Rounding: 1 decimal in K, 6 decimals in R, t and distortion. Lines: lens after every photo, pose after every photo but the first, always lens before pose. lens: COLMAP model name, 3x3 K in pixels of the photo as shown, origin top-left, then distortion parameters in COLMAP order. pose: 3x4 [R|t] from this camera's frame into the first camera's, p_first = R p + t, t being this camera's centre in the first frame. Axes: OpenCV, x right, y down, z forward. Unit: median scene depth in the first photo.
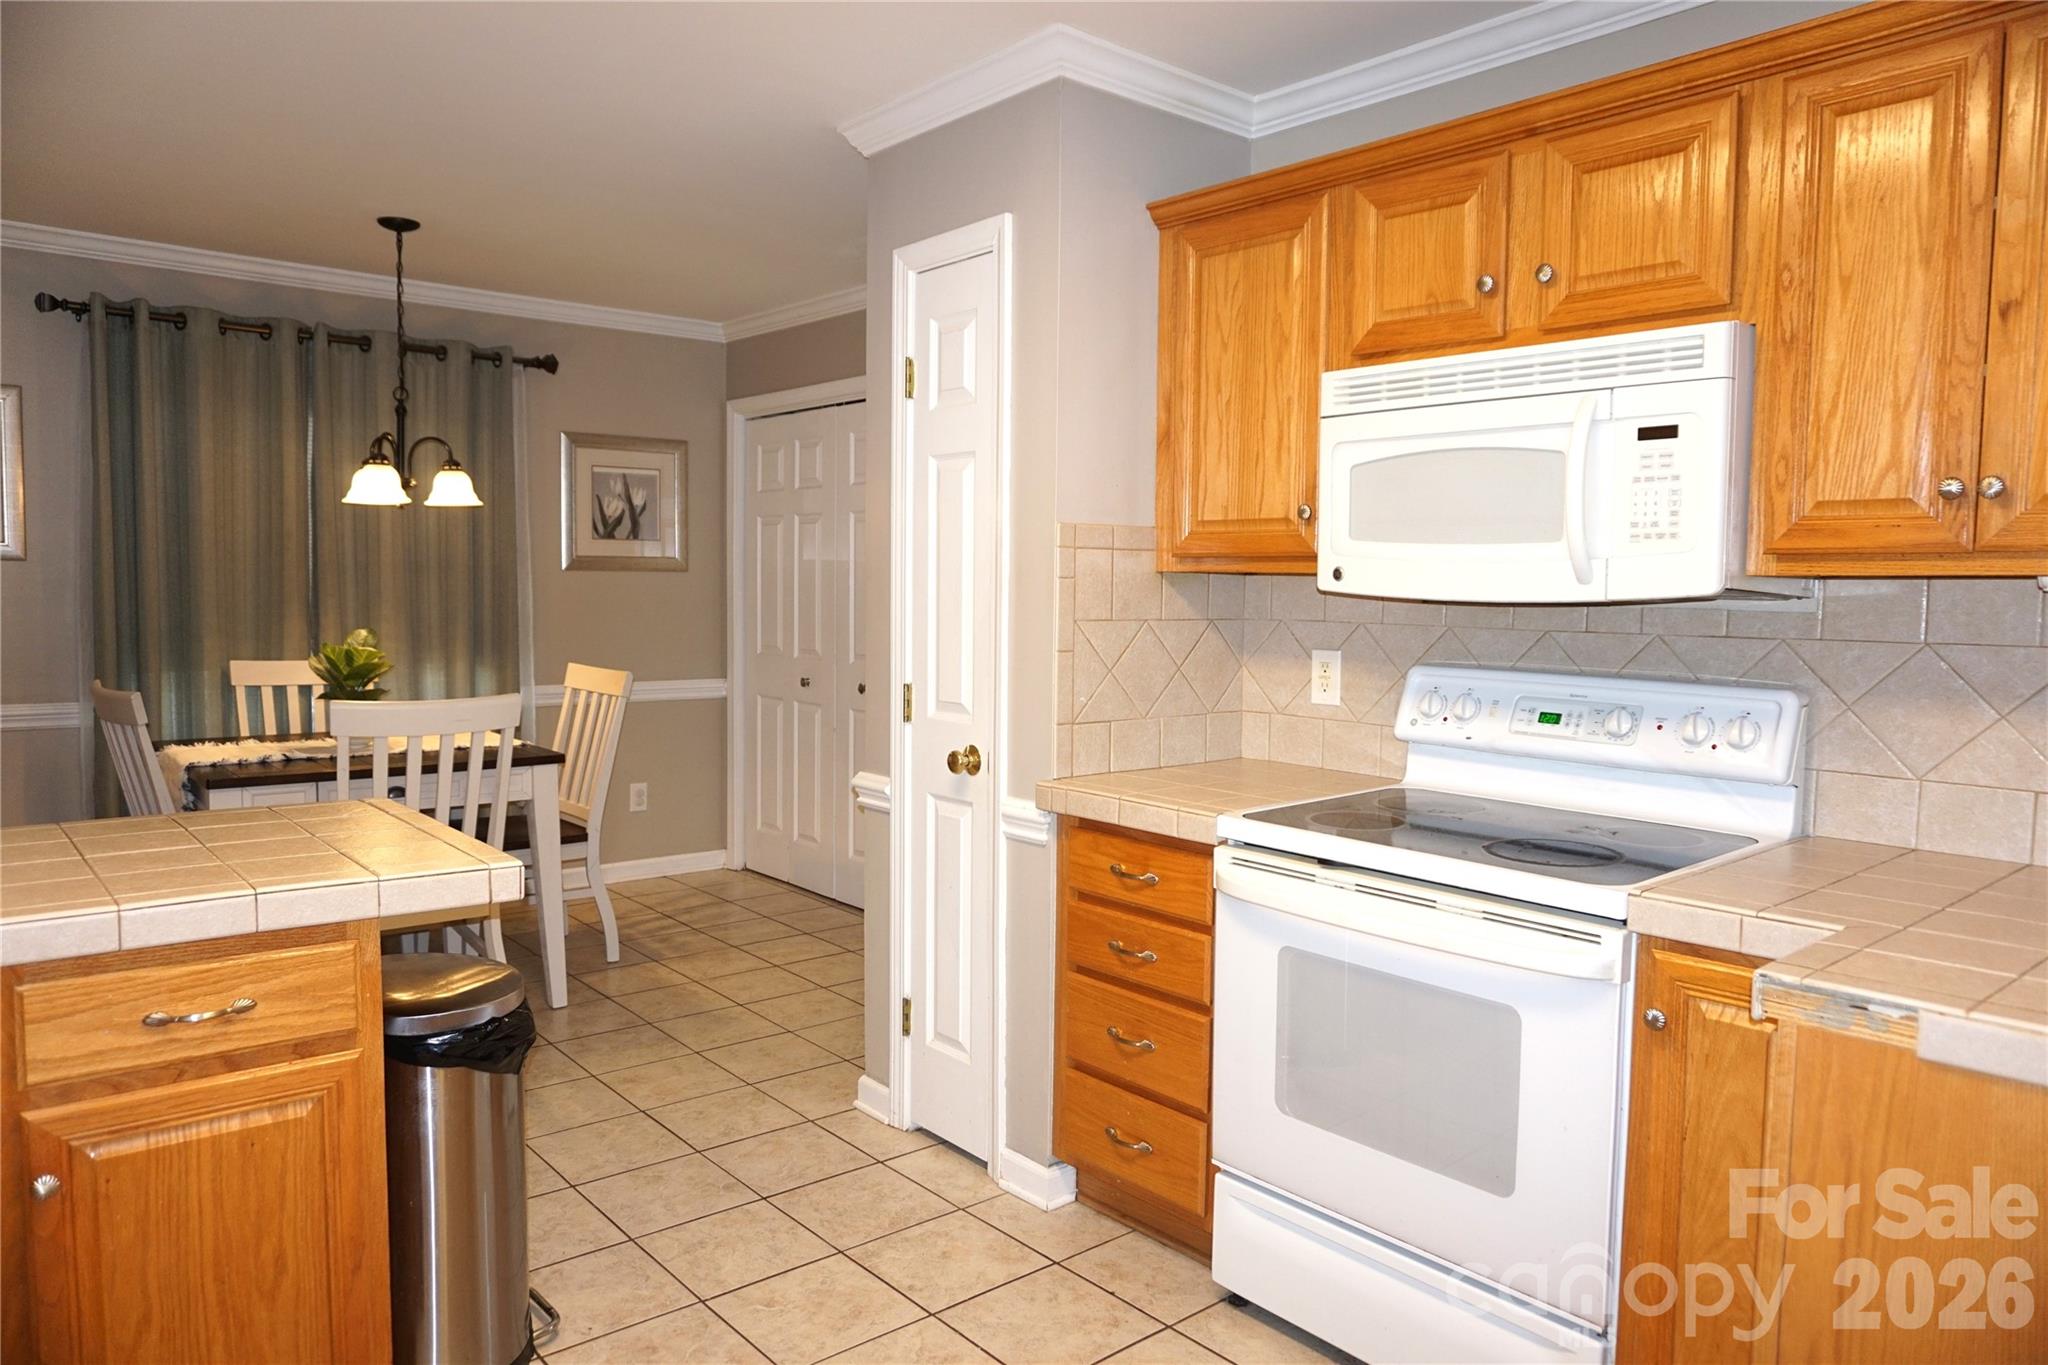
lens RADIAL K [[1364.6, 0, 1021.7], [0, 1364.6, 691.8], [0, 0, 1]] dist [-0.050969, 0.034866]
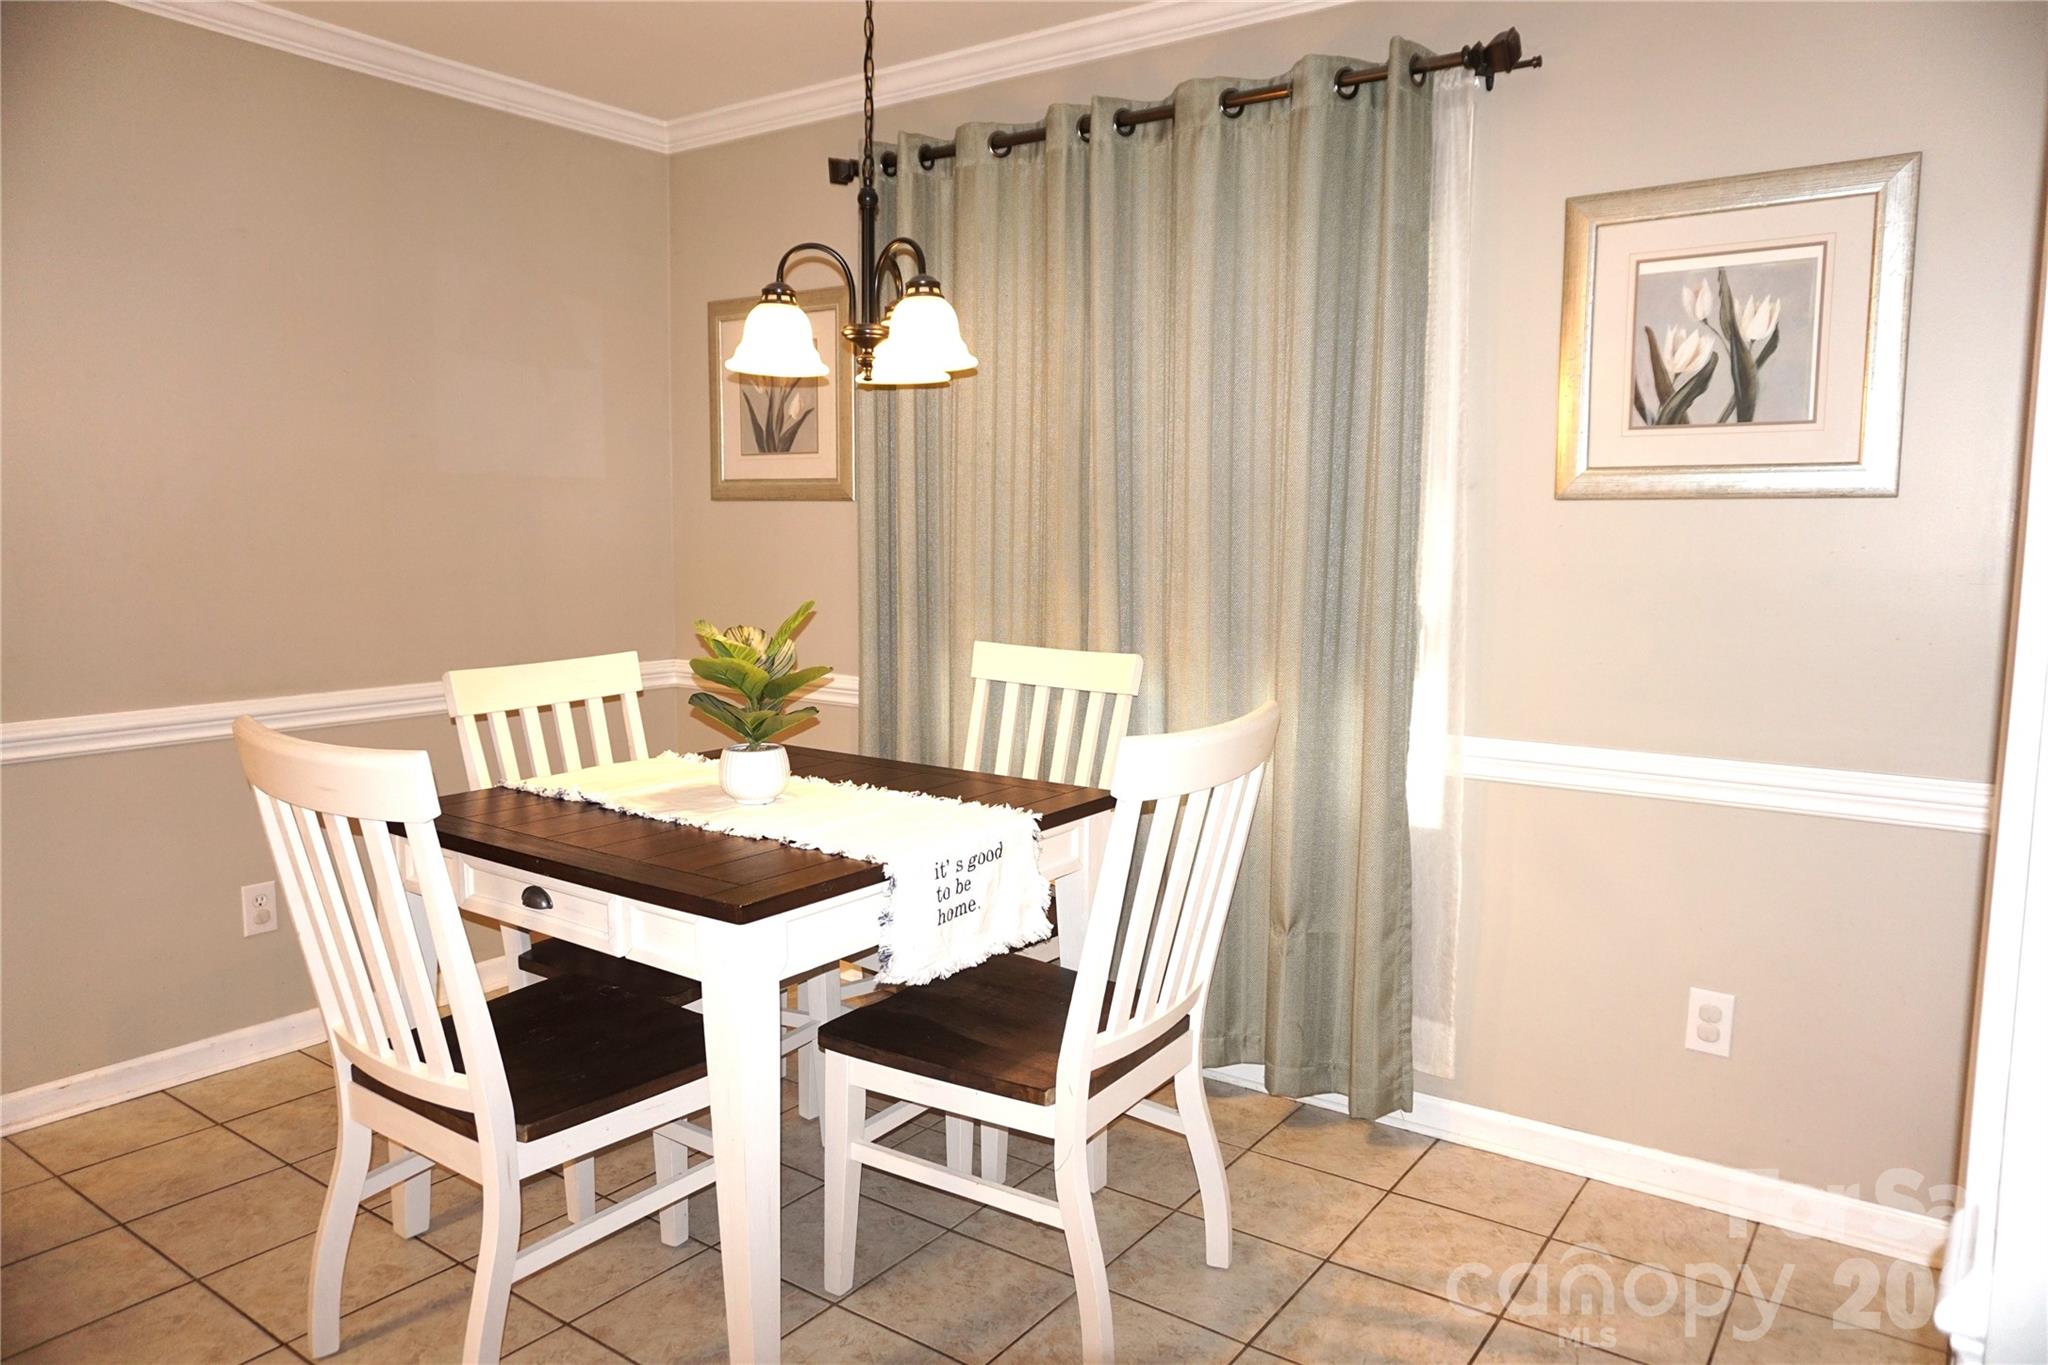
lens RADIAL K [[1364.6, 0, 1027.1], [0, 1364.6, 685.0], [0, 0, 1]] dist [-0.050969, 0.034866]
pose [[0.234022, 0.101634, -0.966904, 0.130619], [-0.081031, 0.993100, 0.084775, -0.086628], [0.968849, 0.058510, 0.240643, 1.214097]]
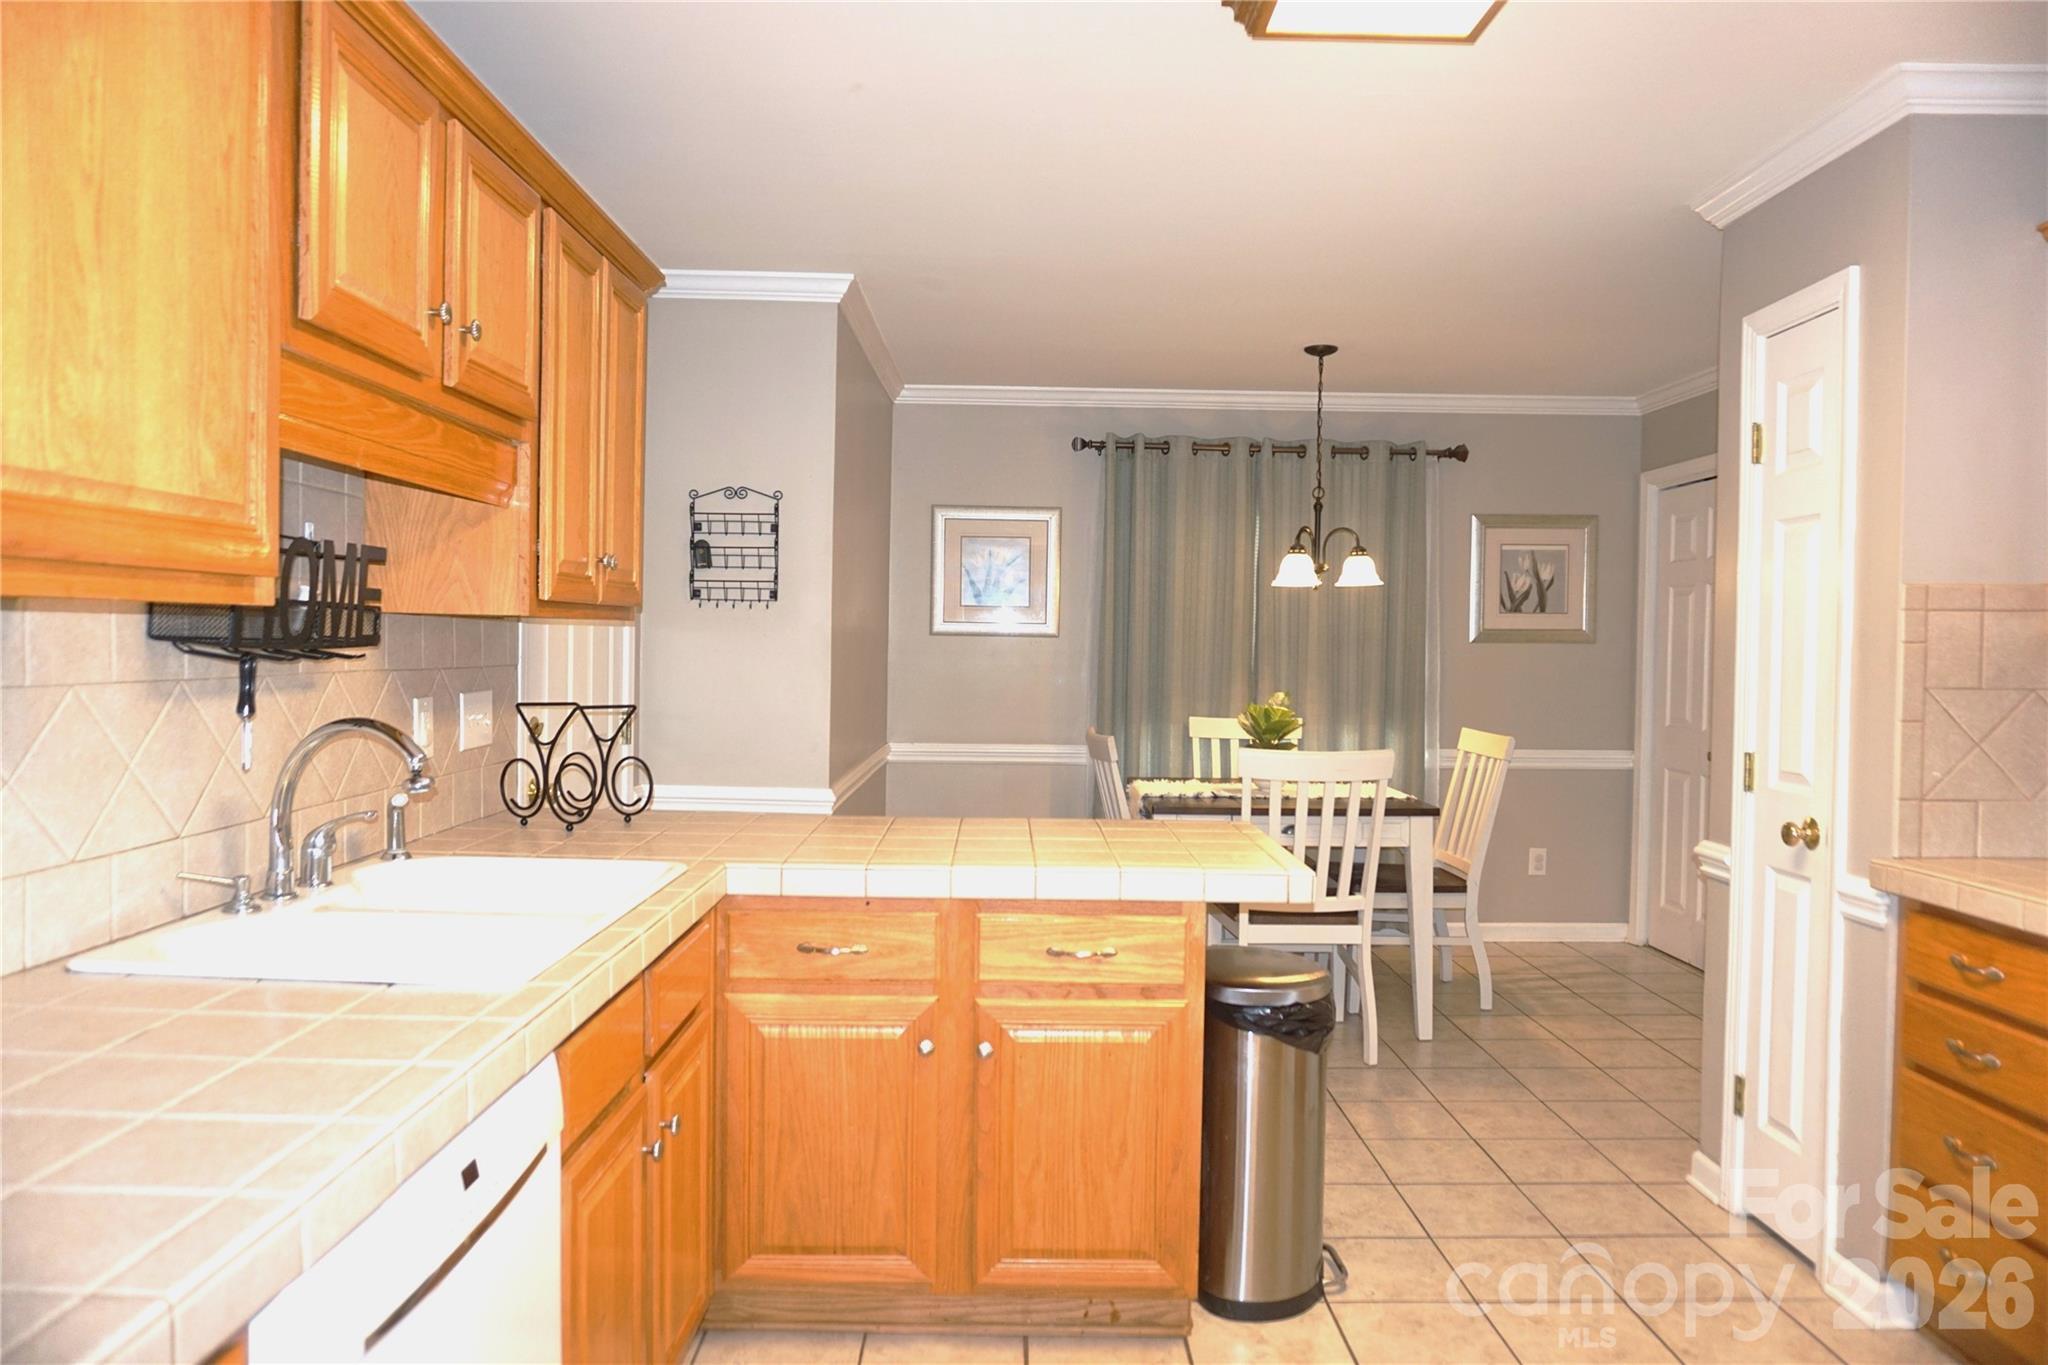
lens RADIAL K [[1364.6, 0, 1025.7], [0, 1364.6, 694.7], [0, 0, 1]] dist [-0.050969, 0.034866]
pose [[0.768915, 0.014453, -0.639187, 0.132922], [-0.048938, 0.998142, -0.036302, 0.013130], [0.637475, 0.059193, 0.768194, -0.078576]]
